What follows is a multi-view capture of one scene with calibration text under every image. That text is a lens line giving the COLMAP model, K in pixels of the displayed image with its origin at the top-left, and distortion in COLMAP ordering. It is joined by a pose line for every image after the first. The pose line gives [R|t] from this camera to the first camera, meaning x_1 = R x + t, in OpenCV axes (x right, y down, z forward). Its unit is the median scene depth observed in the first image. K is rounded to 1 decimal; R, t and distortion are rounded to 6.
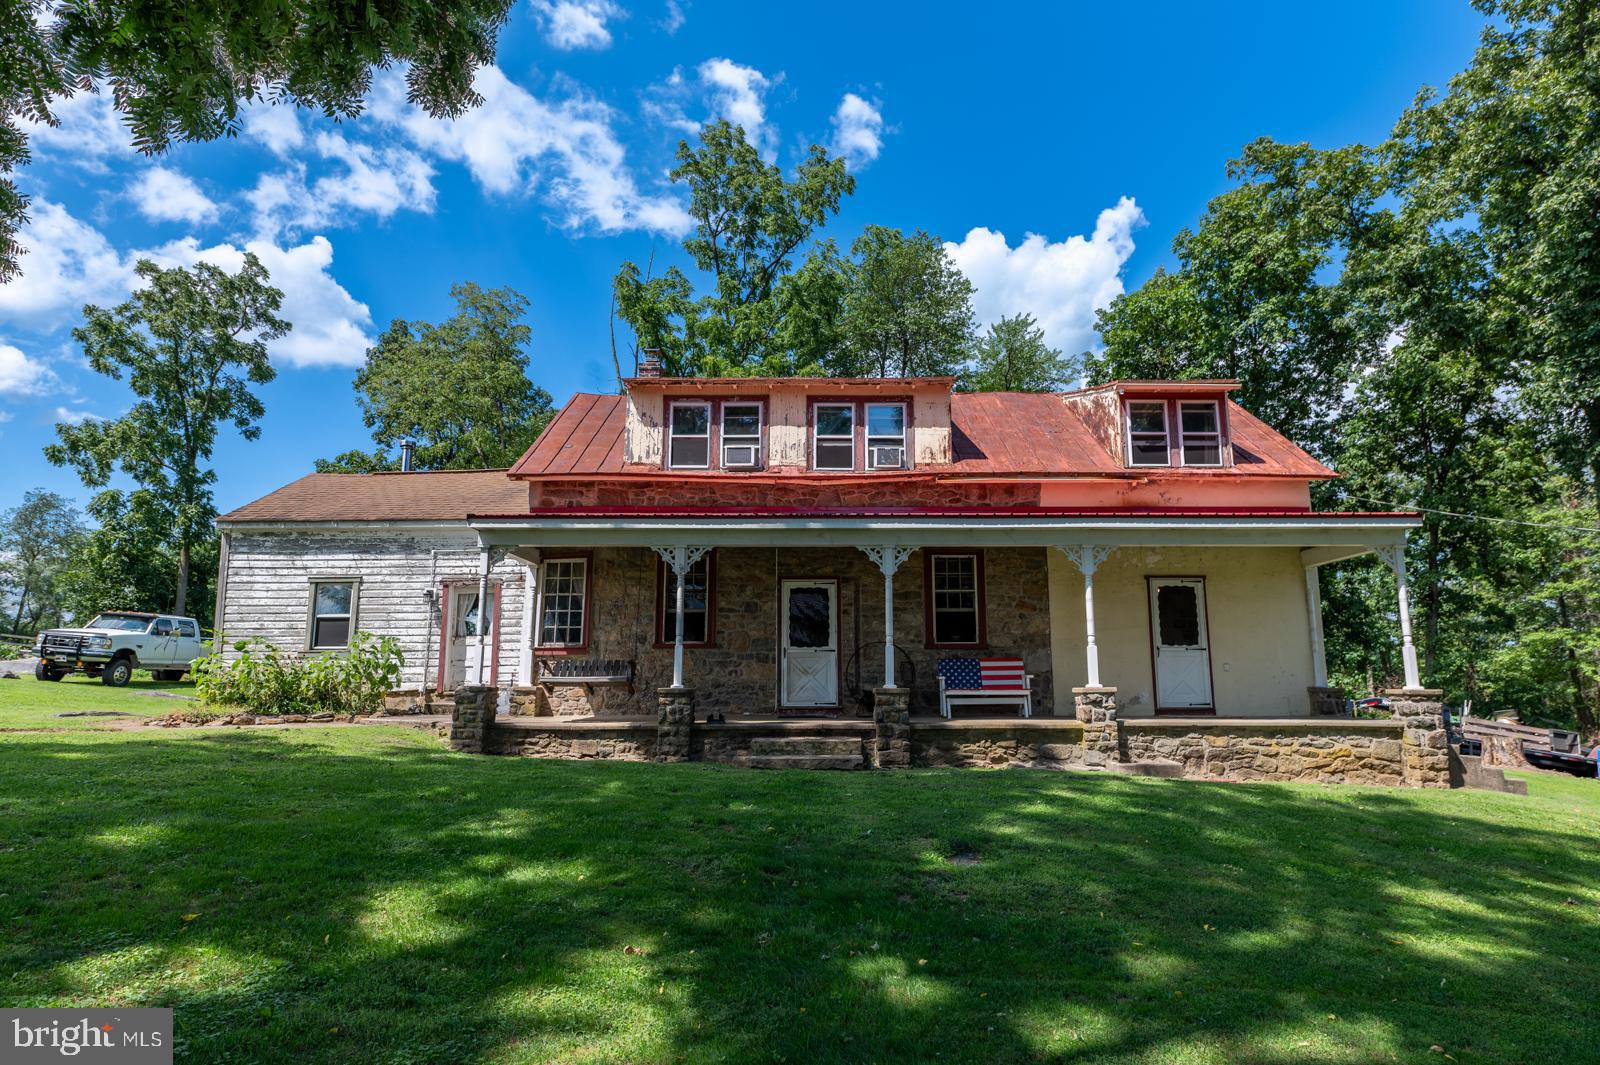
lens RADIAL K [[860.7, 0, 789.7], [0, 860.7, 535.7], [0, 0, 1]] dist [0.001954, -0.002413]
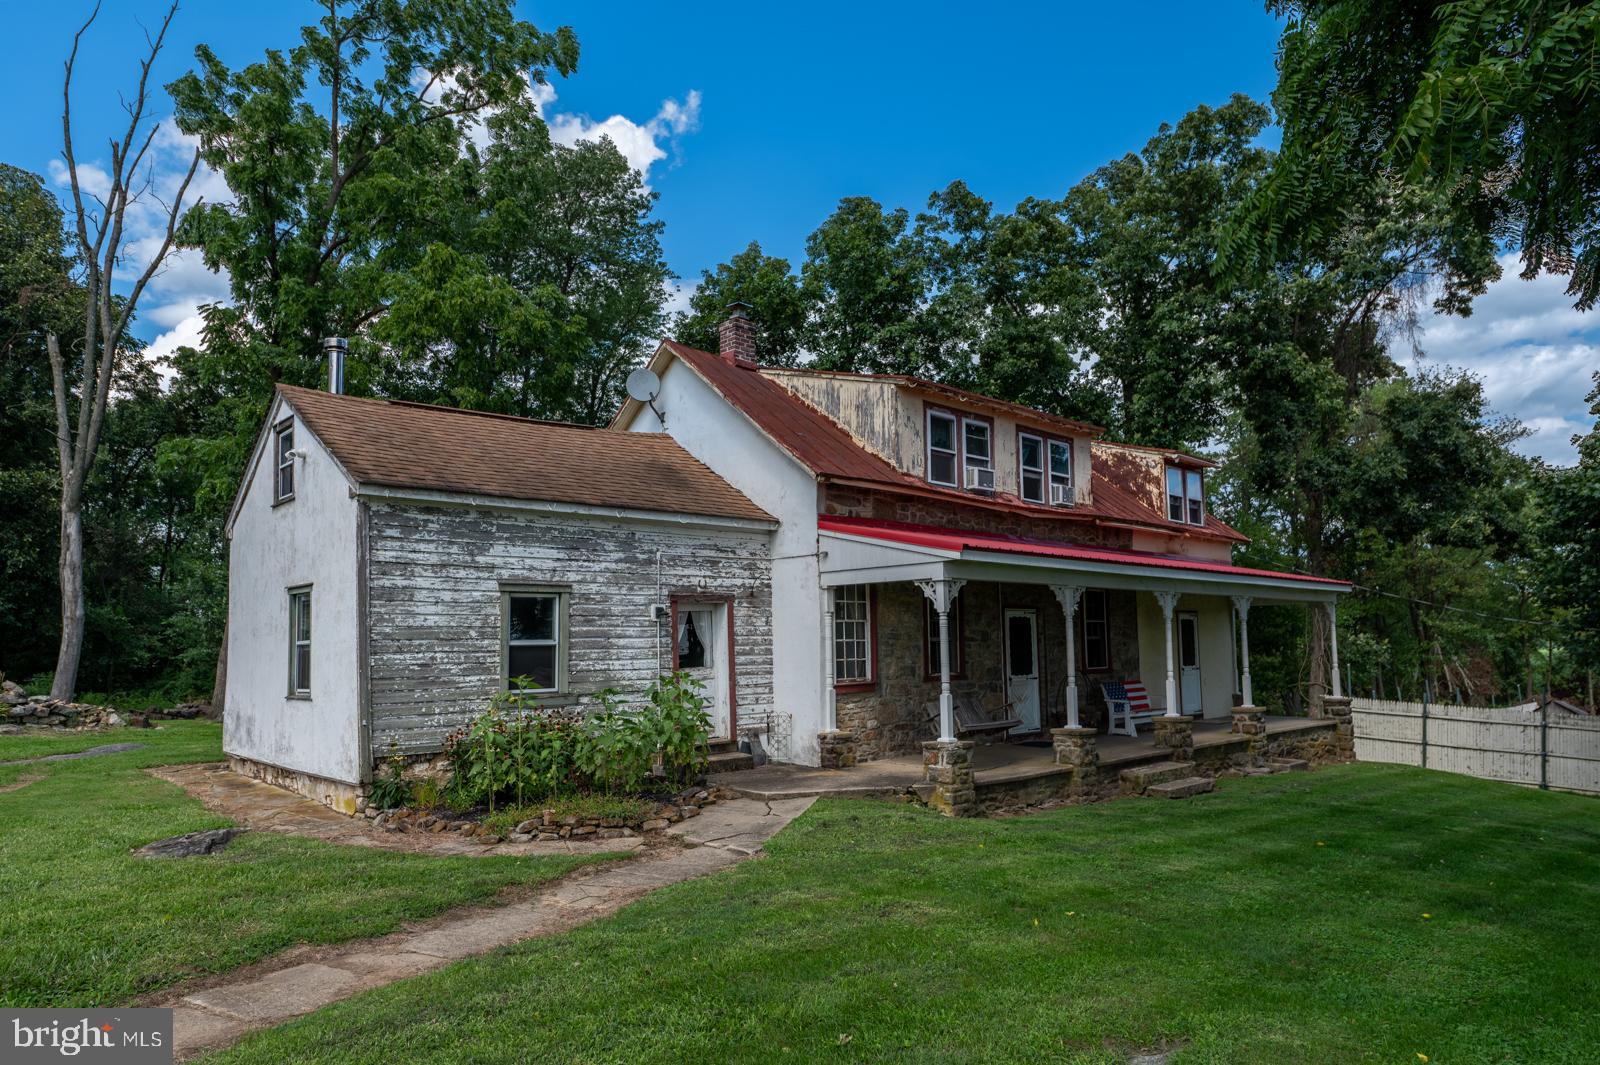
lens RADIAL K [[1031.5, 0, 804.4], [0, 1031.5, 539.5], [0, 0, 1]] dist [0.006056, 0.004054]
pose [[0.705333, 0.063354, 0.706039, -1.033693], [-0.112949, 0.993318, 0.023705, -0.031070], [-0.699820, -0.096466, 0.707776, 0.325177]]
